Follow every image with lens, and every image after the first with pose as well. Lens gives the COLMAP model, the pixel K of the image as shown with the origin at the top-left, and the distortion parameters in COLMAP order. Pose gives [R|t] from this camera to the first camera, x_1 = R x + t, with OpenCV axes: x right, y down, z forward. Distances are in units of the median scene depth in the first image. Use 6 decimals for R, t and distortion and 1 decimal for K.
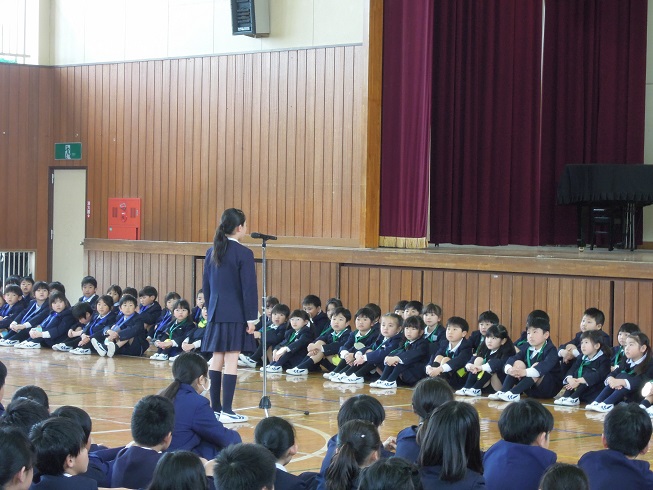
lens RADIAL K [[1948.5, 0, 326.5], [0, 1948.5, 245.0], [0, 0, 1]] dist [-0.015997, 0.841655]
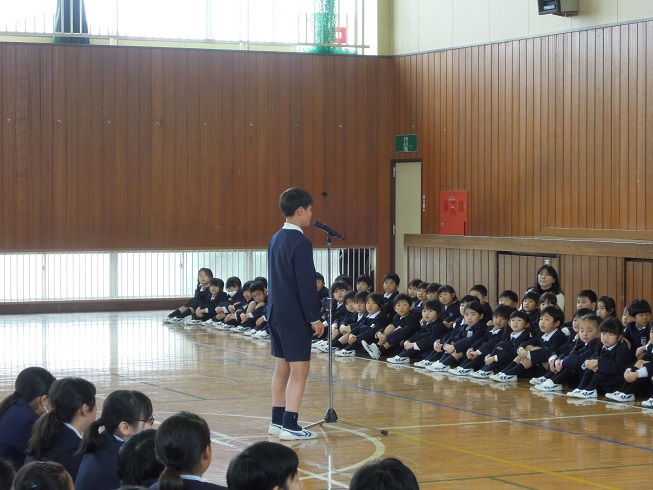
lens RADIAL K [[1948.5, 0, 326.5], [0, 1948.5, 245.0], [0, 0, 1]] dist [-0.015997, 0.841655]
pose [[0.965226, -0.010487, -0.261205, 0.089699], [0.011225, 0.999936, 0.001334, 0.000459], [0.261175, -0.004219, 0.965282, 0.064112]]
